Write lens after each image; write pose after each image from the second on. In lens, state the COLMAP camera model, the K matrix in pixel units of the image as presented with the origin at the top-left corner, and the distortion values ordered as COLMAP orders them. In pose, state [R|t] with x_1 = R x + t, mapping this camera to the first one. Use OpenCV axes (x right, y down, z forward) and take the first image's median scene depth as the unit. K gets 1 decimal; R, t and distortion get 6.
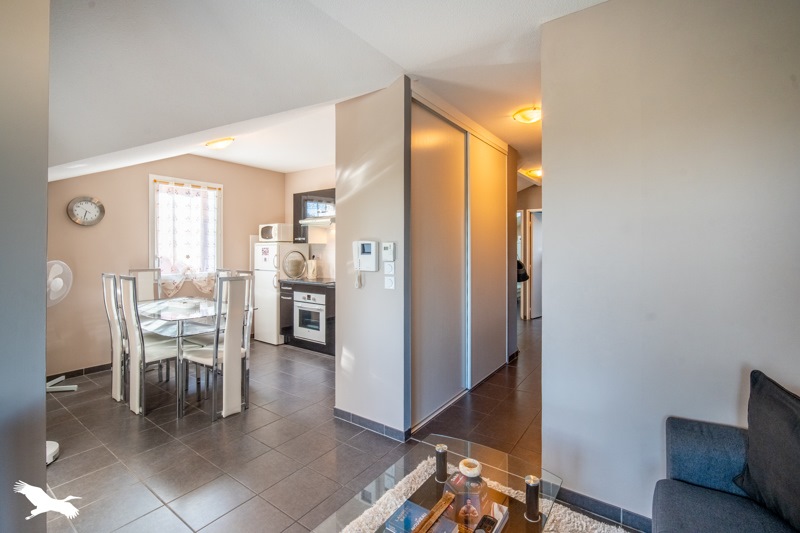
lens RADIAL K [[359.8, 0, 398.6], [0, 359.8, 246.8], [0, 0, 1]] dist [-0.011222, -0.000270]
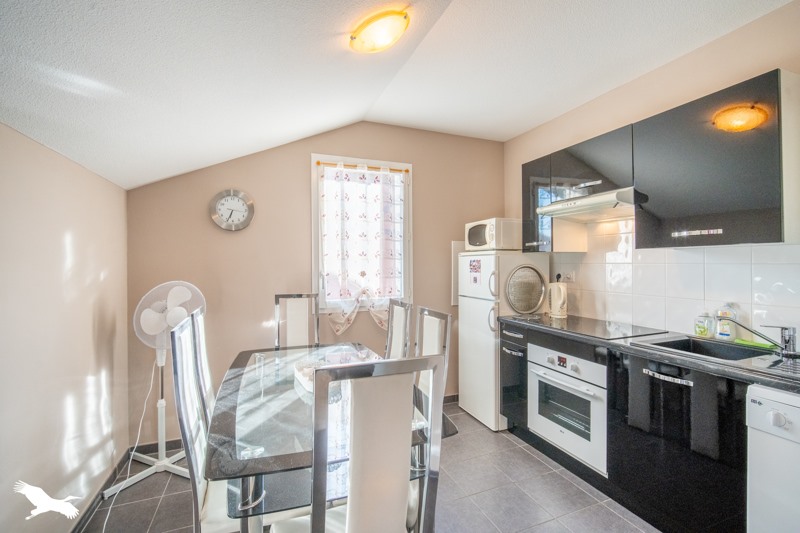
lens RADIAL K [[359.8, 0, 397.7], [0, 359.8, 262.8], [0, 0, 1]] dist [-0.011222, -0.000270]
pose [[0.845905, -0.000581, -0.533333, -0.169330], [0.006094, 0.999945, 0.008577, 0.000965], [0.533298, -0.010506, 0.845862, 0.447648]]
